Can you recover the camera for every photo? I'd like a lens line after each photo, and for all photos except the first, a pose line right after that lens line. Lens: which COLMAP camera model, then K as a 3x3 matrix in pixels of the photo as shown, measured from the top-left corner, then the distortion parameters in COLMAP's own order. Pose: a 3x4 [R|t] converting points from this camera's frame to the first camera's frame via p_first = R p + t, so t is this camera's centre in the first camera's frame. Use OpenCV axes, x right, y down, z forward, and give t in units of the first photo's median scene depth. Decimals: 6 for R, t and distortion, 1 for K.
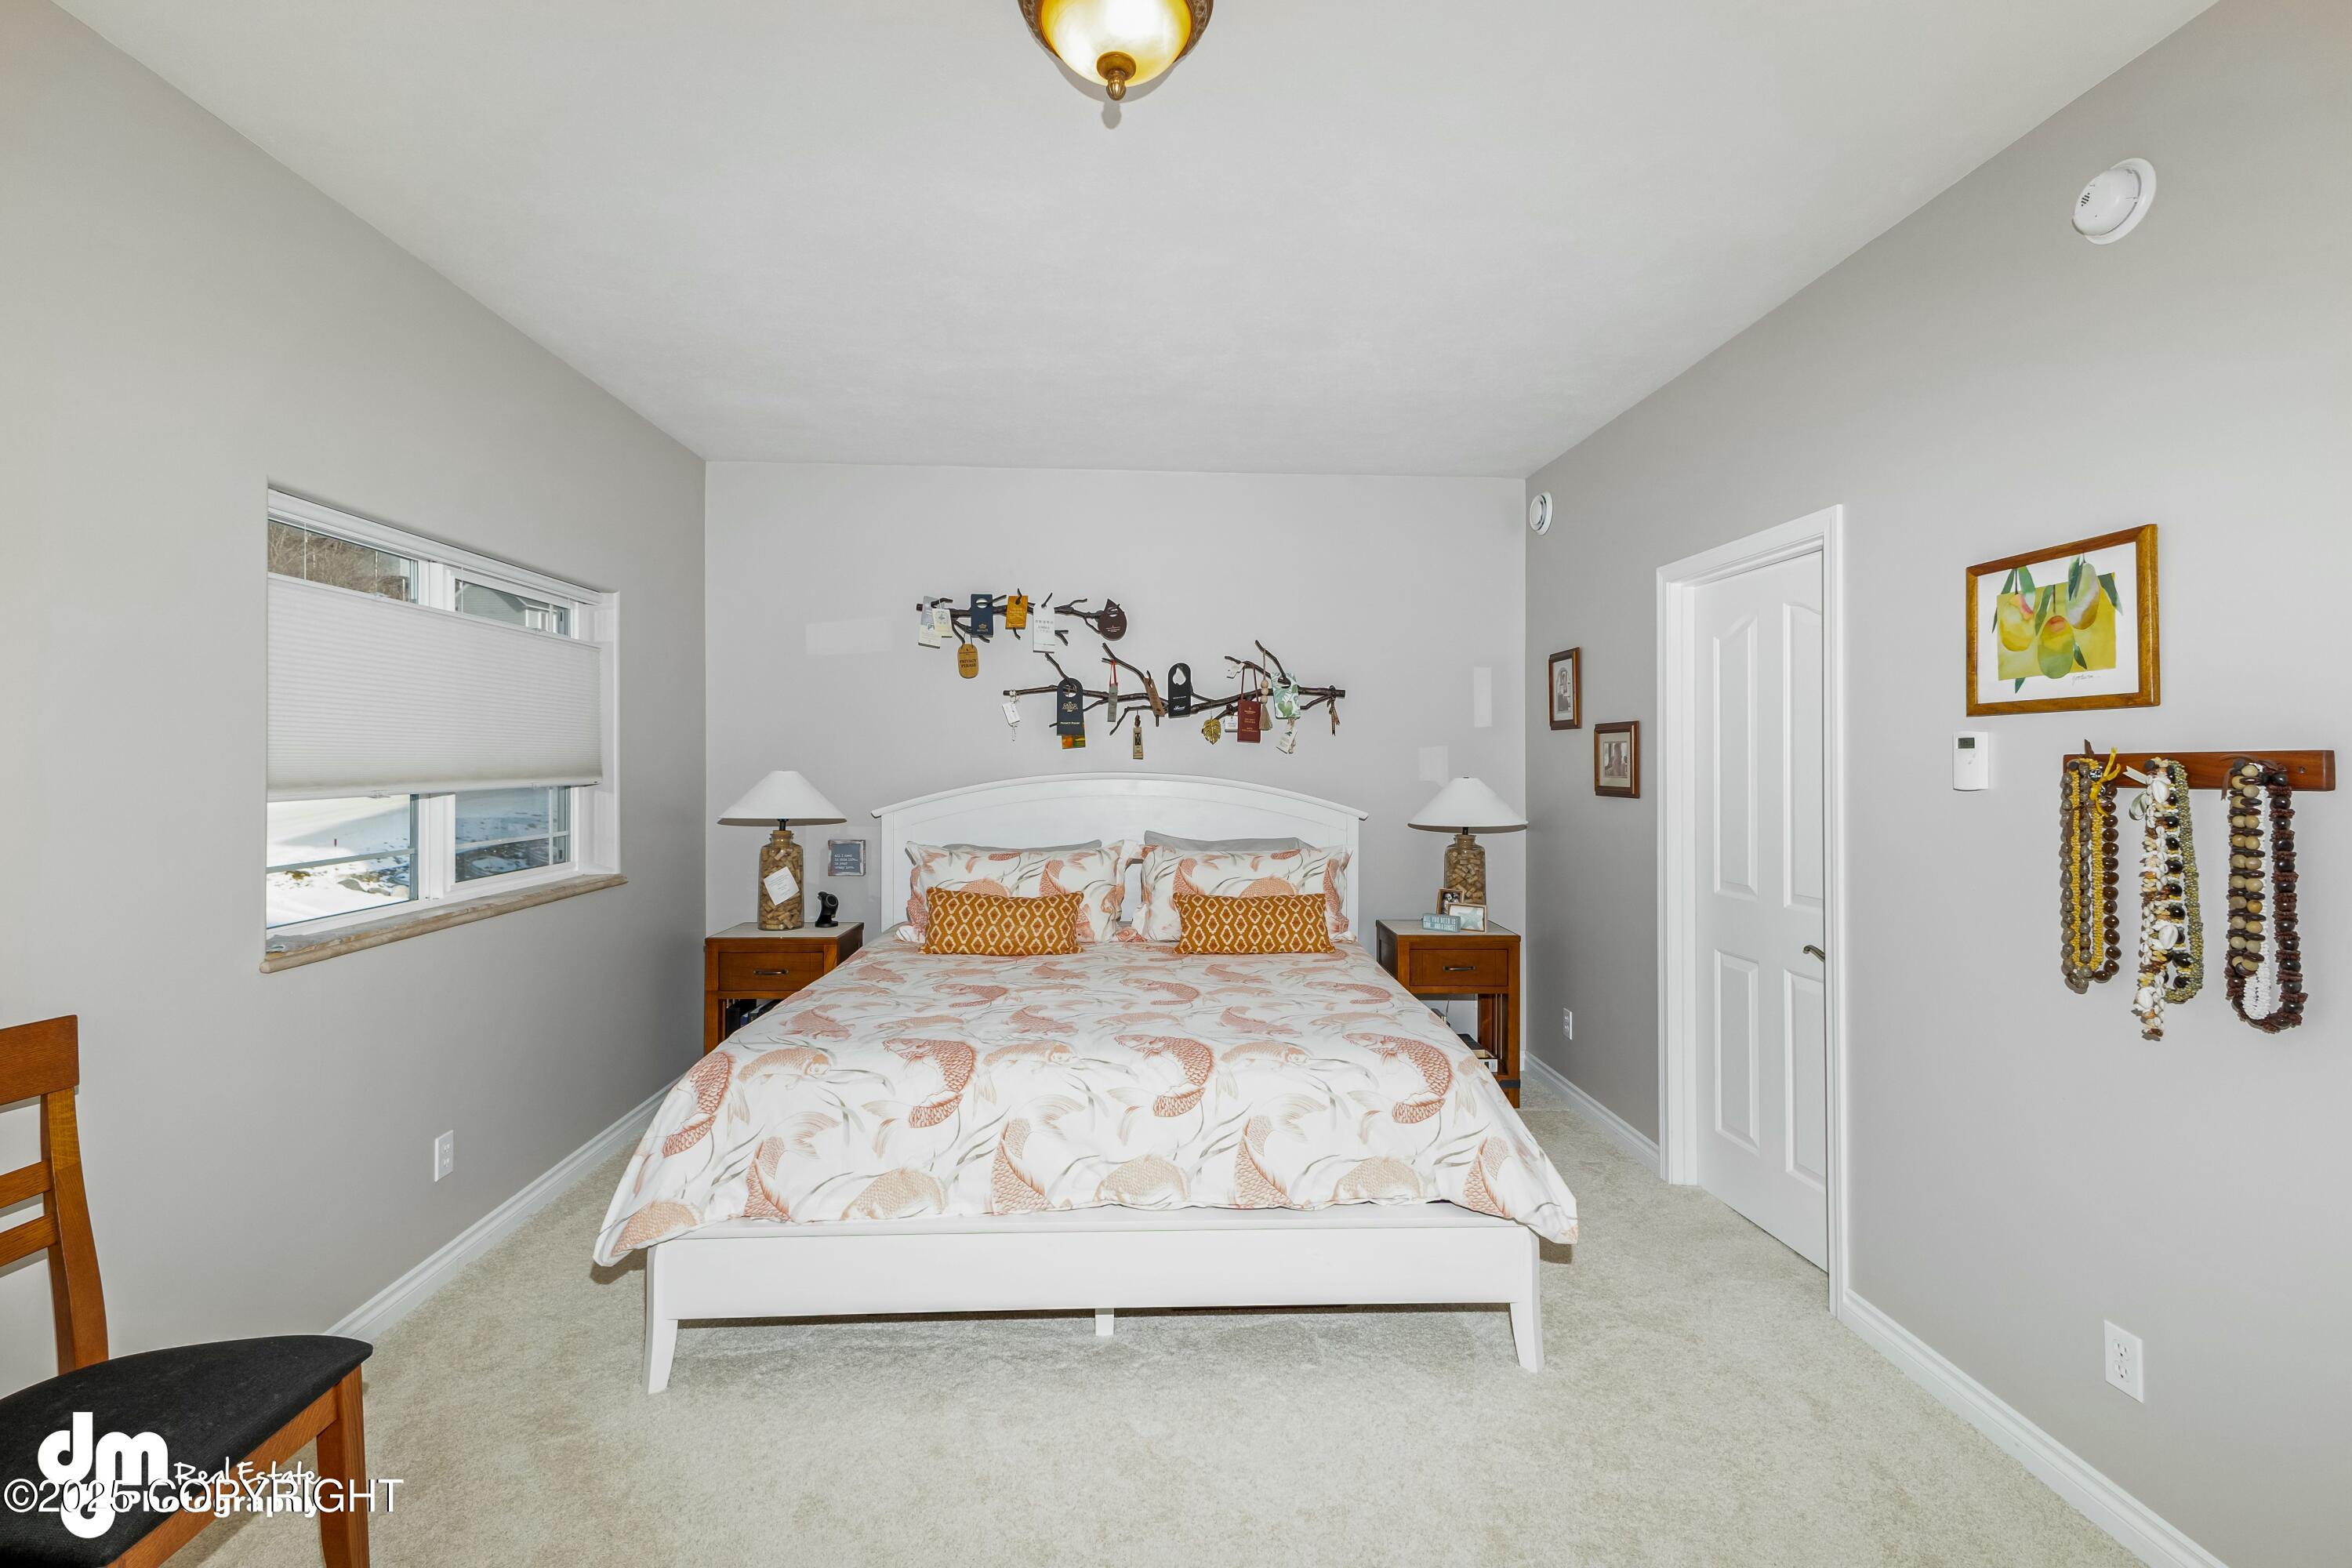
lens RADIAL K [[1012.2, 0, 1171.3], [0, 1012.2, 771.4], [0, 0, 1]] dist [0.014588, -0.000721]
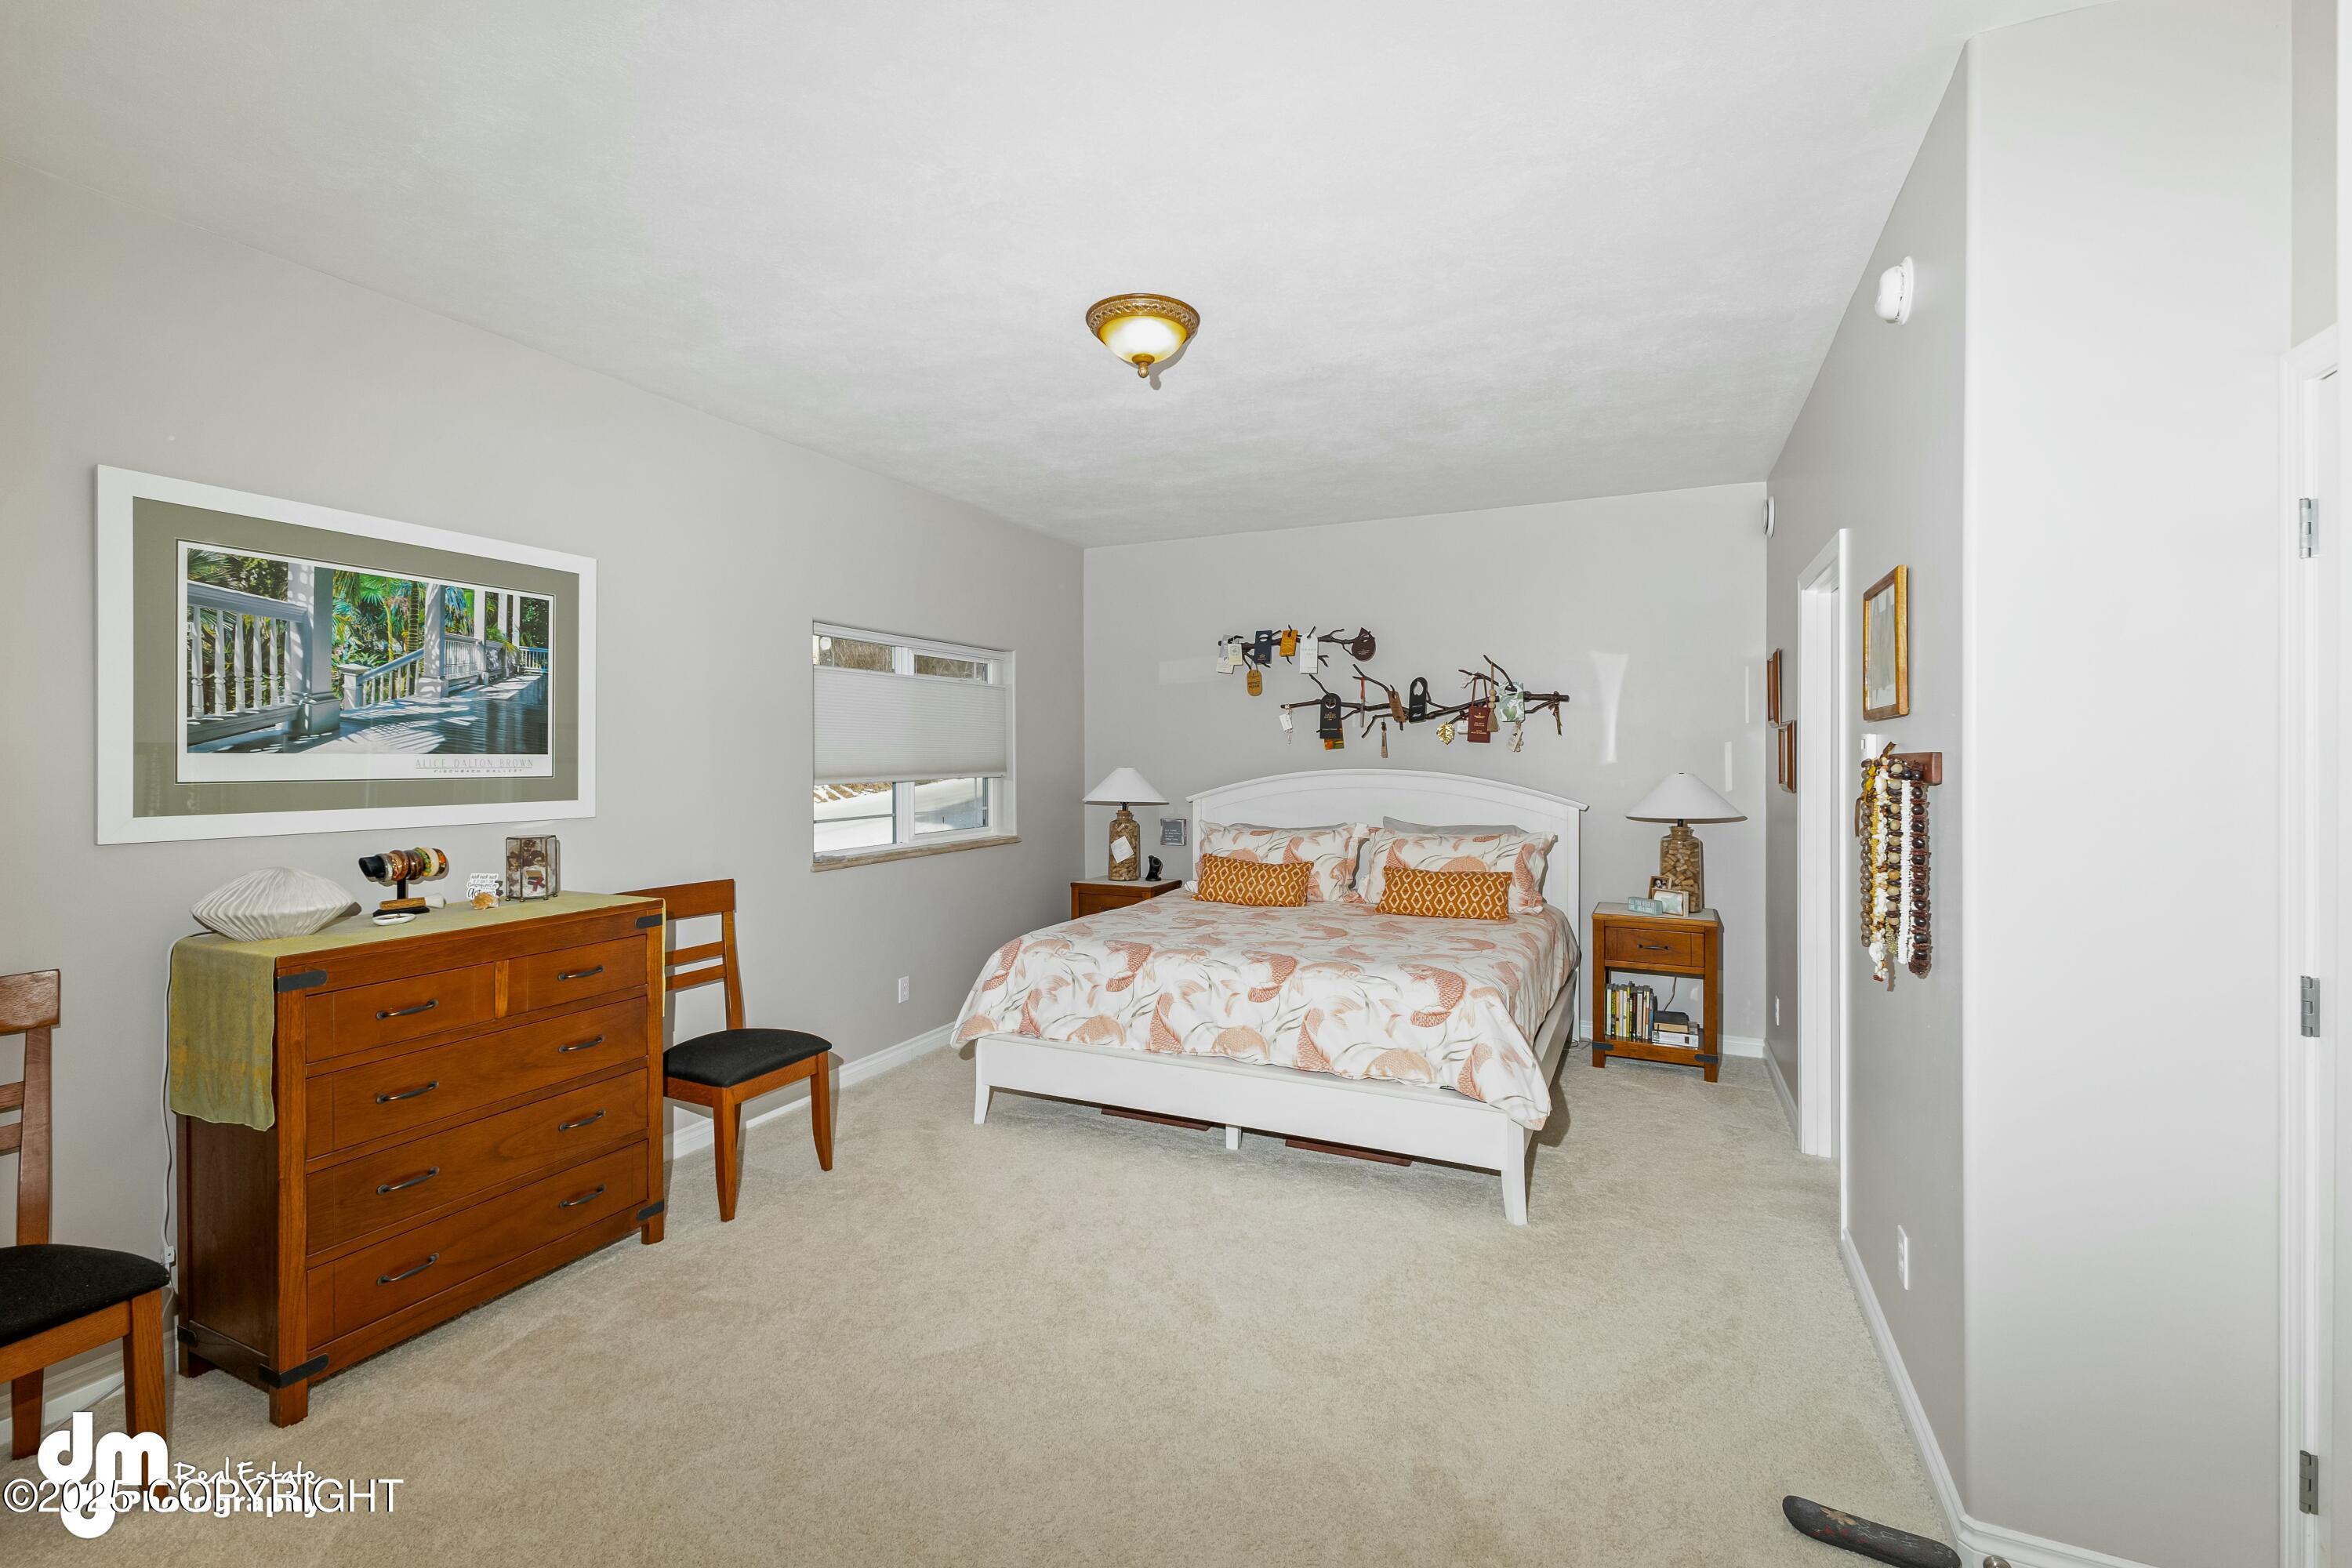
lens RADIAL K [[1012.2, 0, 1175.8], [0, 1012.2, 776.4], [0, 0, 1]] dist [0.014588, -0.000721]
pose [[0.885814, 0.002310, -0.464035, 0.366706], [0.002429, 0.999951, 0.009614, -0.002410], [0.464035, -0.009643, 0.885765, -0.230267]]
